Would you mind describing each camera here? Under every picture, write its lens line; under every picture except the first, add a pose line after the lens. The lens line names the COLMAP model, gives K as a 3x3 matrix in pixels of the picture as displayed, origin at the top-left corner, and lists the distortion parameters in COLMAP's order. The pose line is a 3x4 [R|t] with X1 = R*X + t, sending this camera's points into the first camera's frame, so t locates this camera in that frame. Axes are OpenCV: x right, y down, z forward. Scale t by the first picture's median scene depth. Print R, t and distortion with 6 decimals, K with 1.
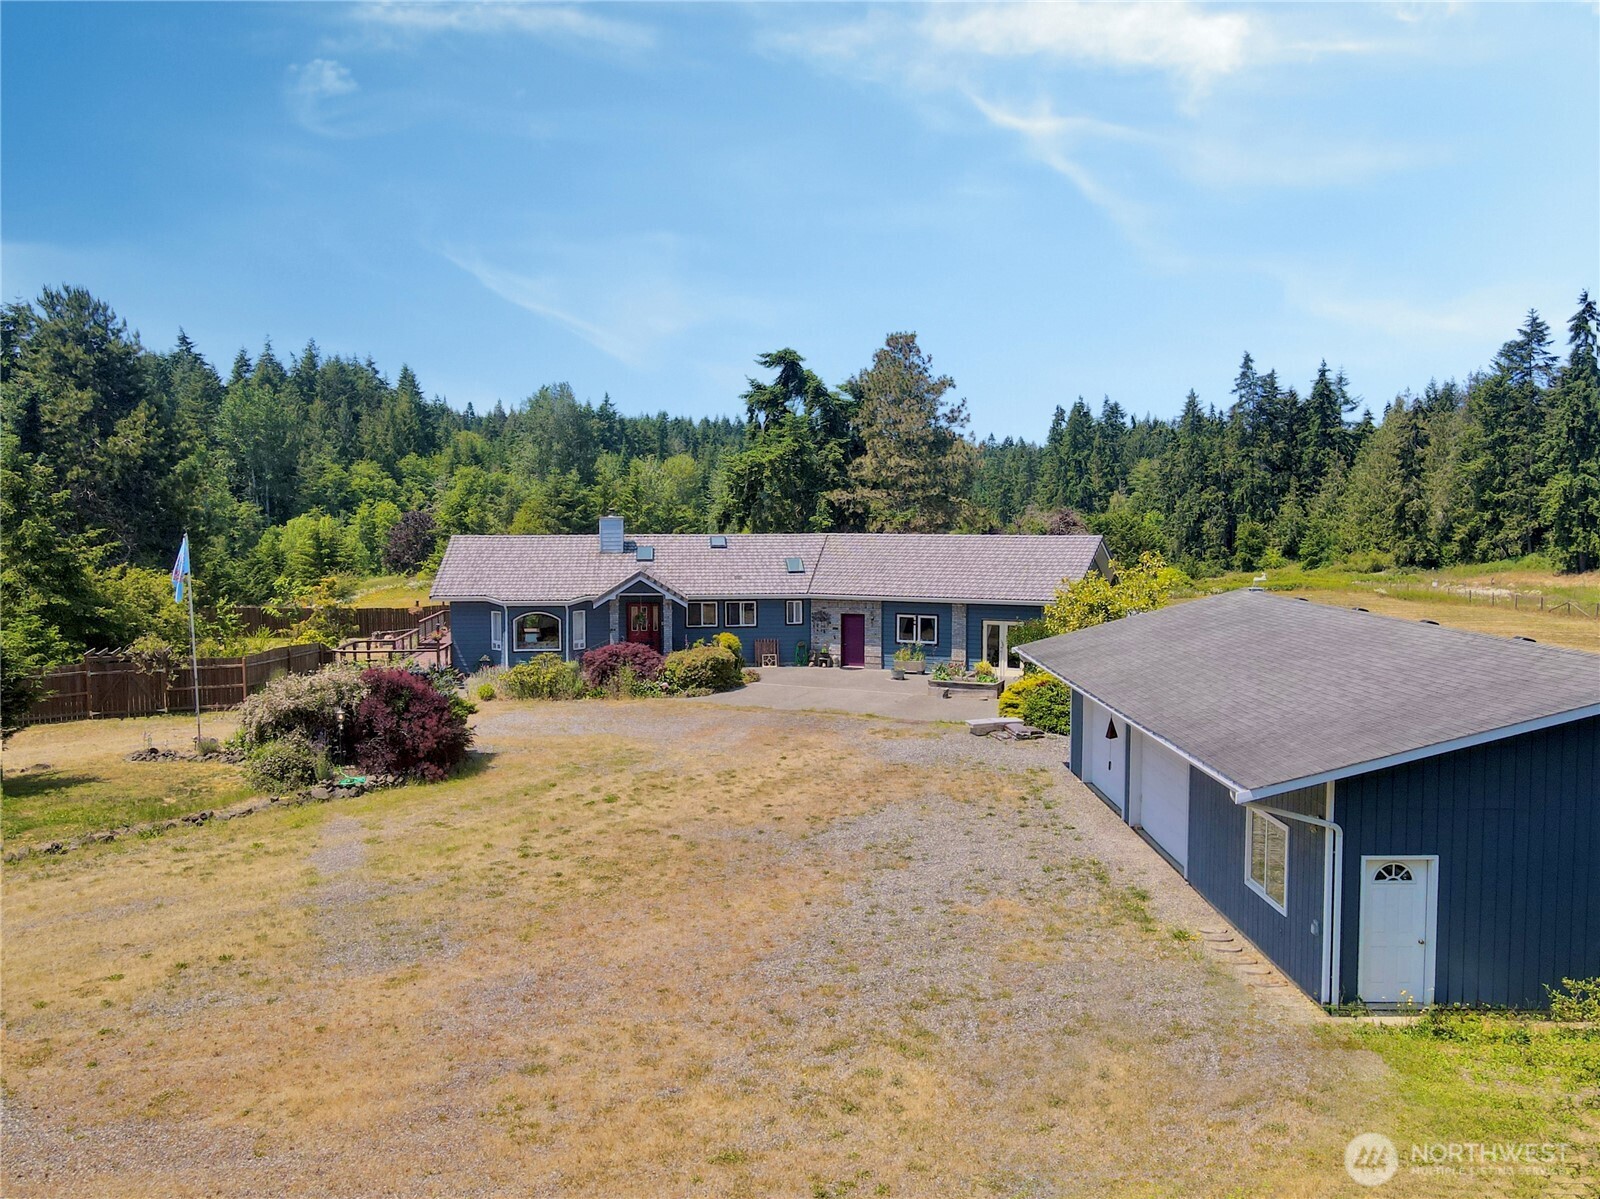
lens RADIAL K [[1255.8, 0, 785.5], [0, 1255.8, 598.4], [0, 0, 1]] dist [-0.007917, 0.021720]
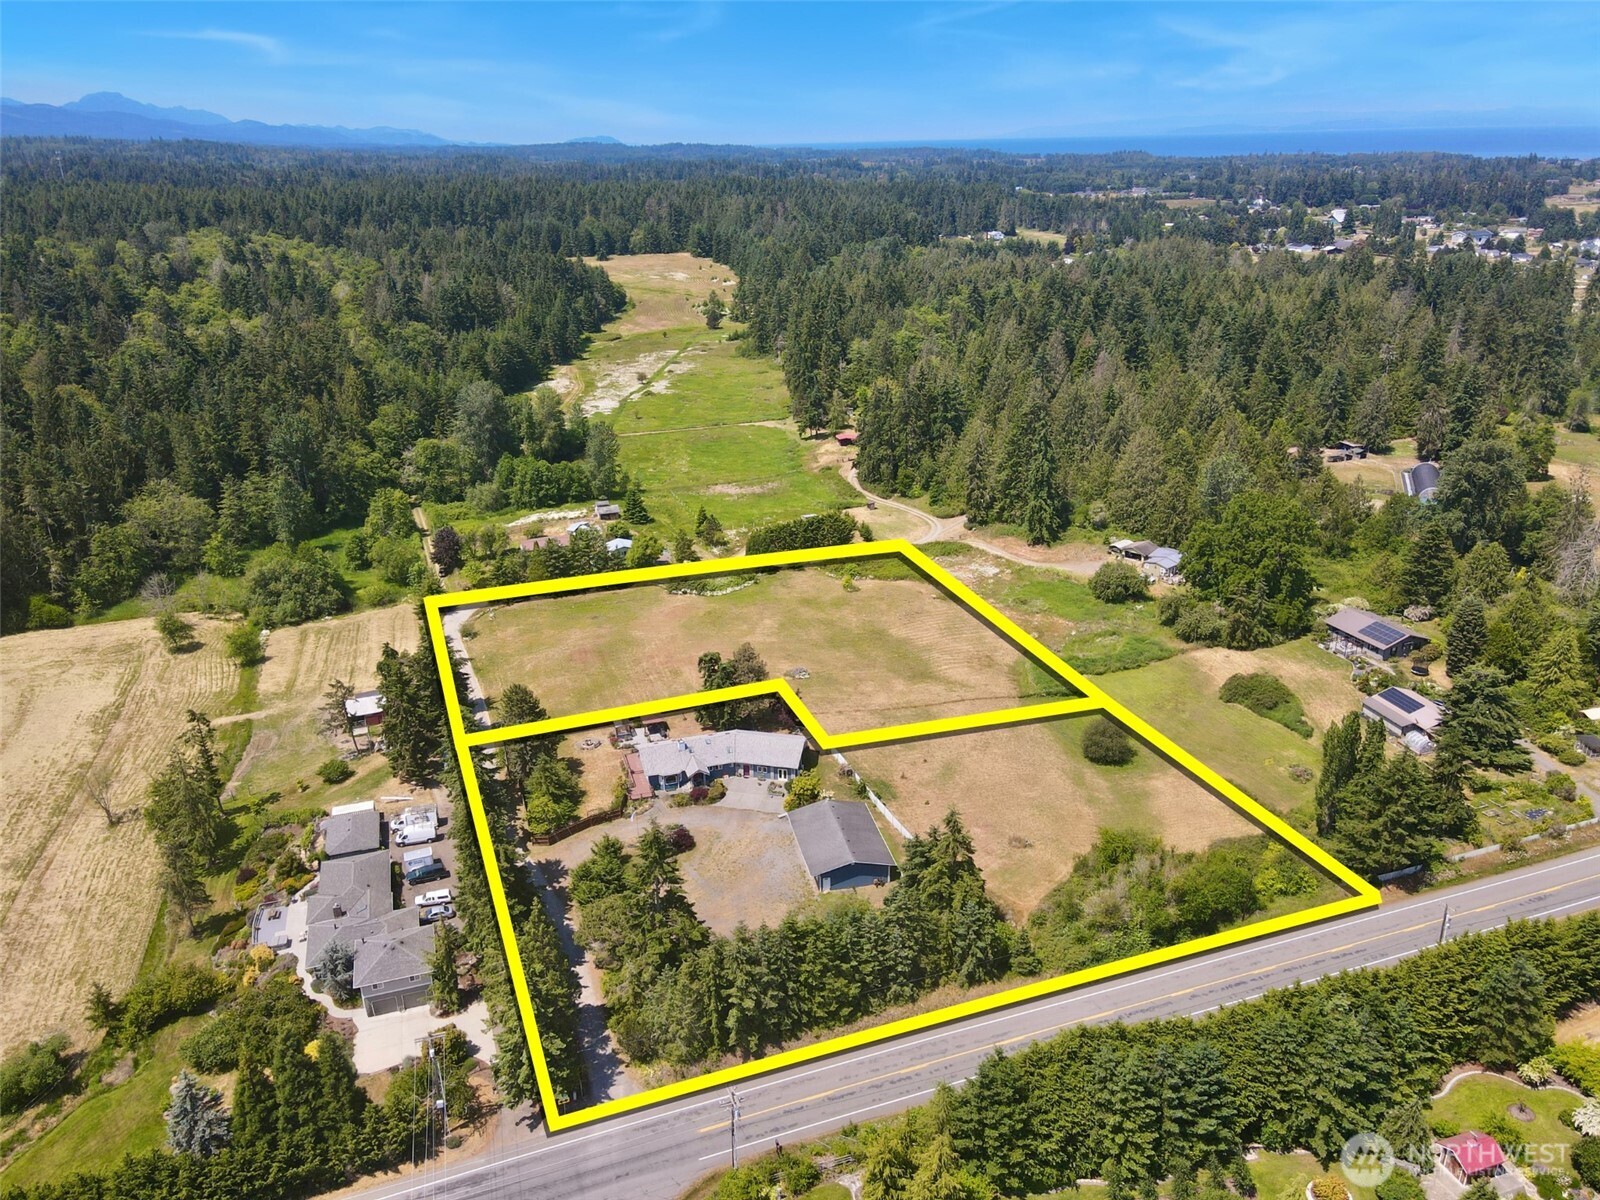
lens RADIAL K [[1190.7, 0, 791.3], [0, 1190.7, 598.1], [0, 0, 1]] dist [-0.043332, 0.000173]
pose [[0.979370, -0.087672, 0.182065, -0.154709], [0.029556, 0.953438, 0.300136, -0.559811], [-0.199901, -0.288564, 0.936360, -0.842350]]
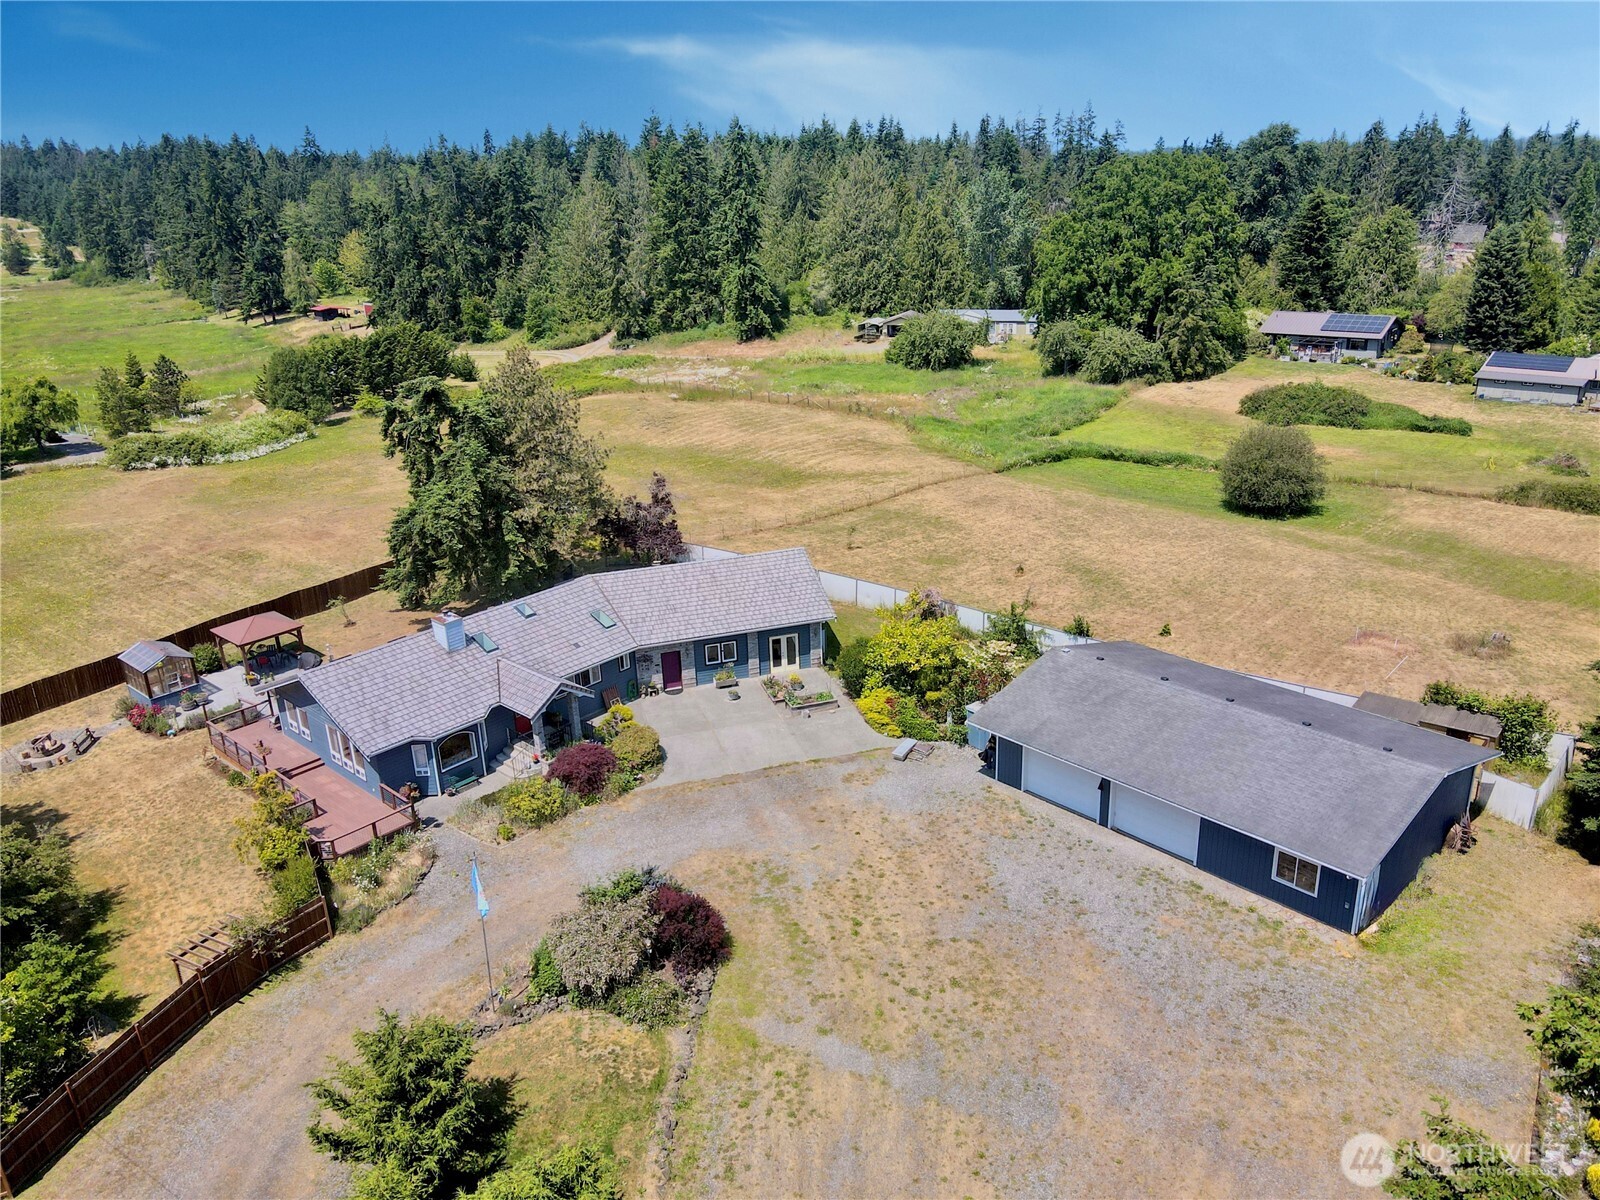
lens RADIAL K [[1179.7, 0, 786.4], [0, 1179.7, 593.2], [0, 0, 1]] dist [0.000444, 0.033987]
pose [[0.739930, -0.256379, 0.621911, -0.199233], [0.085112, 0.952773, 0.291512, -0.129672], [-0.667277, -0.162766, 0.726807, 0.016600]]
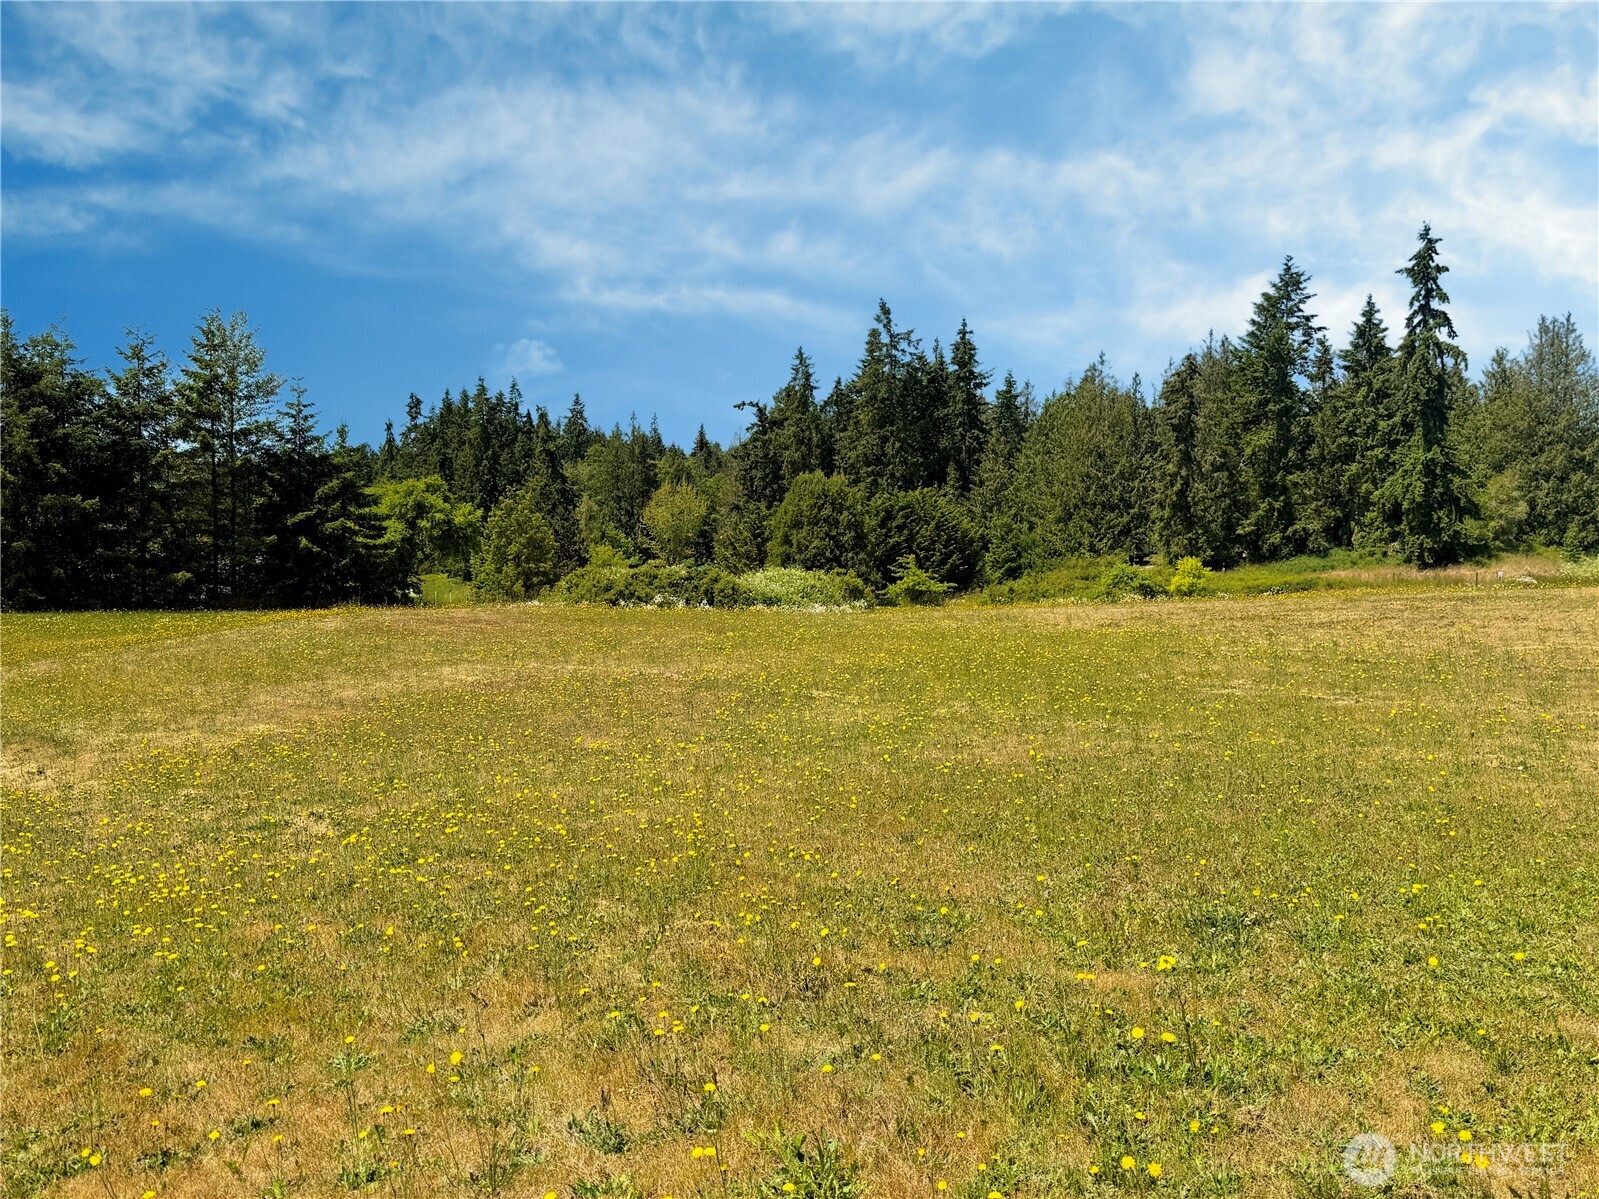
lens RADIAL K [[1376.9, 0, 799.4], [0, 1376.9, 595.7], [0, 0, 1]] dist [0.092503, -0.044564]
pose [[0.810817, -0.019371, 0.584979, -0.238182], [0.043486, 0.998684, -0.027203, 0.004321], [-0.583682, 0.047495, 0.810592, 0.512886]]
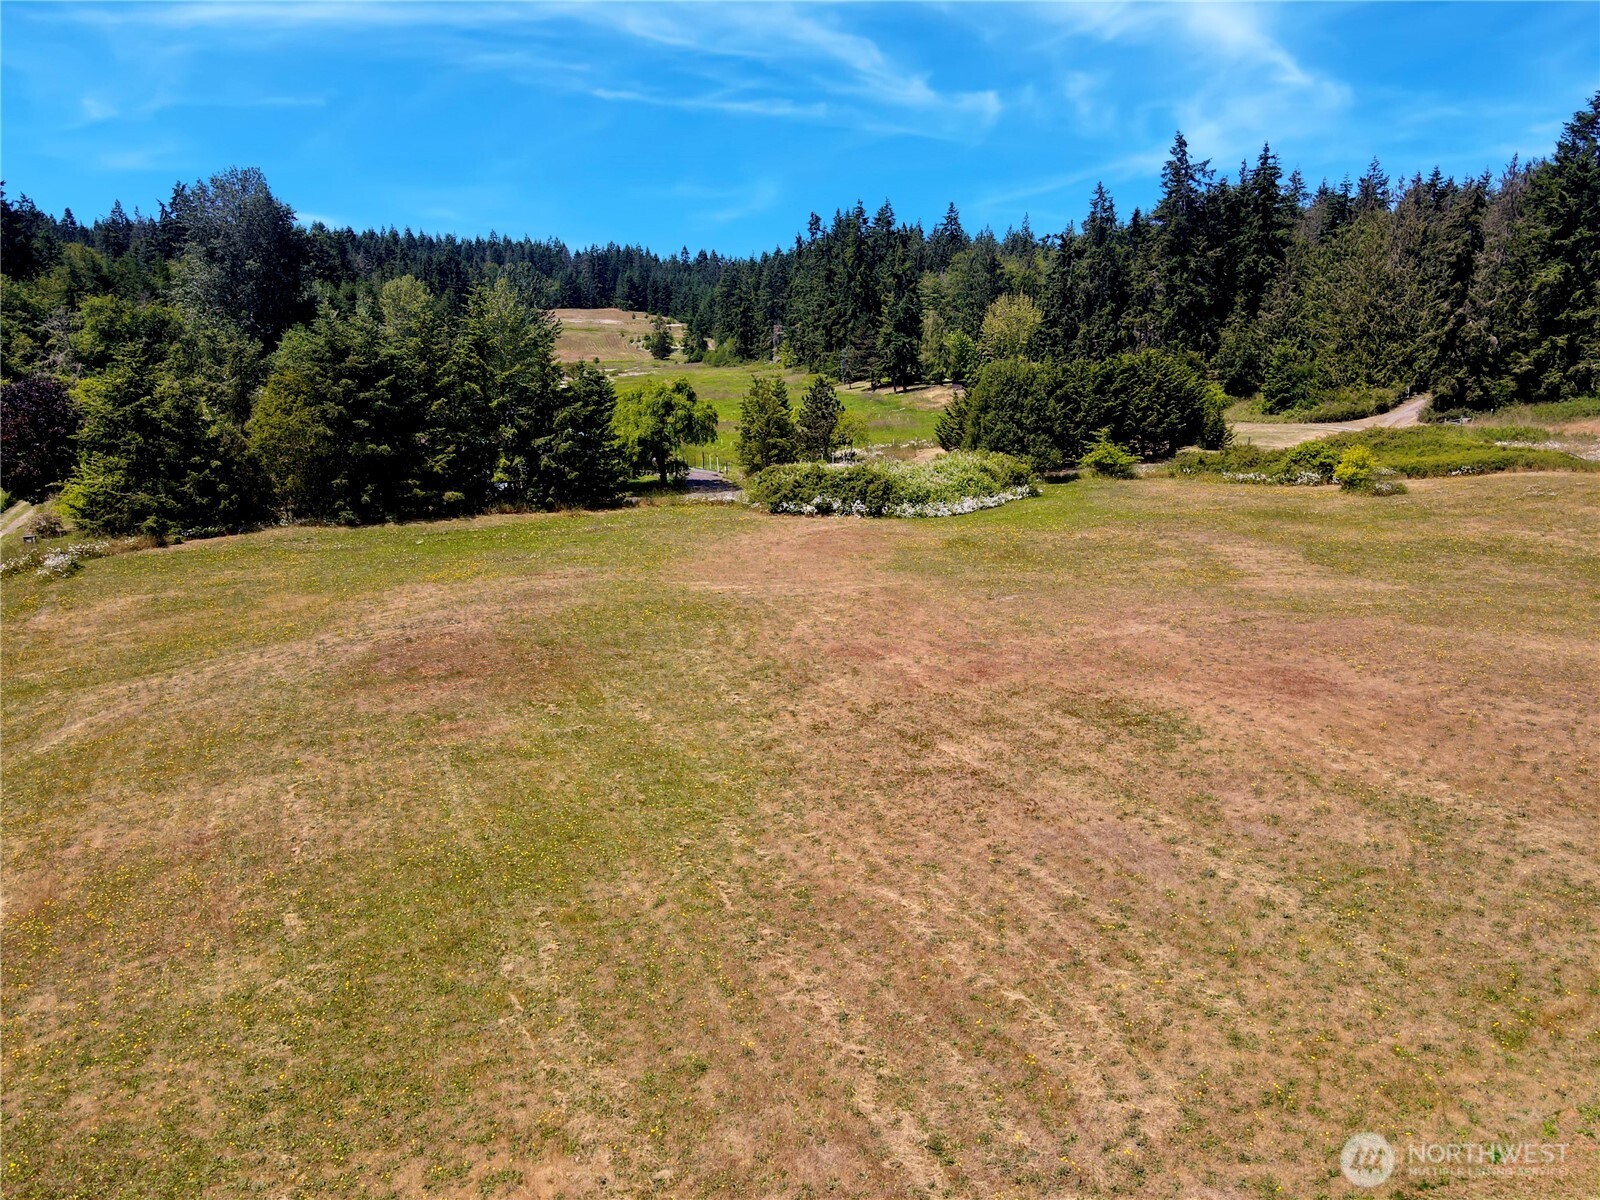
lens RADIAL K [[1179.7, 0, 781.0], [0, 1179.7, 590.4], [0, 0, 1]] dist [0.000444, 0.033987]
pose [[0.960508, -0.083937, 0.265289, -0.139785], [0.042809, 0.986642, 0.157176, -0.055371], [-0.274939, -0.139612, 0.951271, 0.452232]]
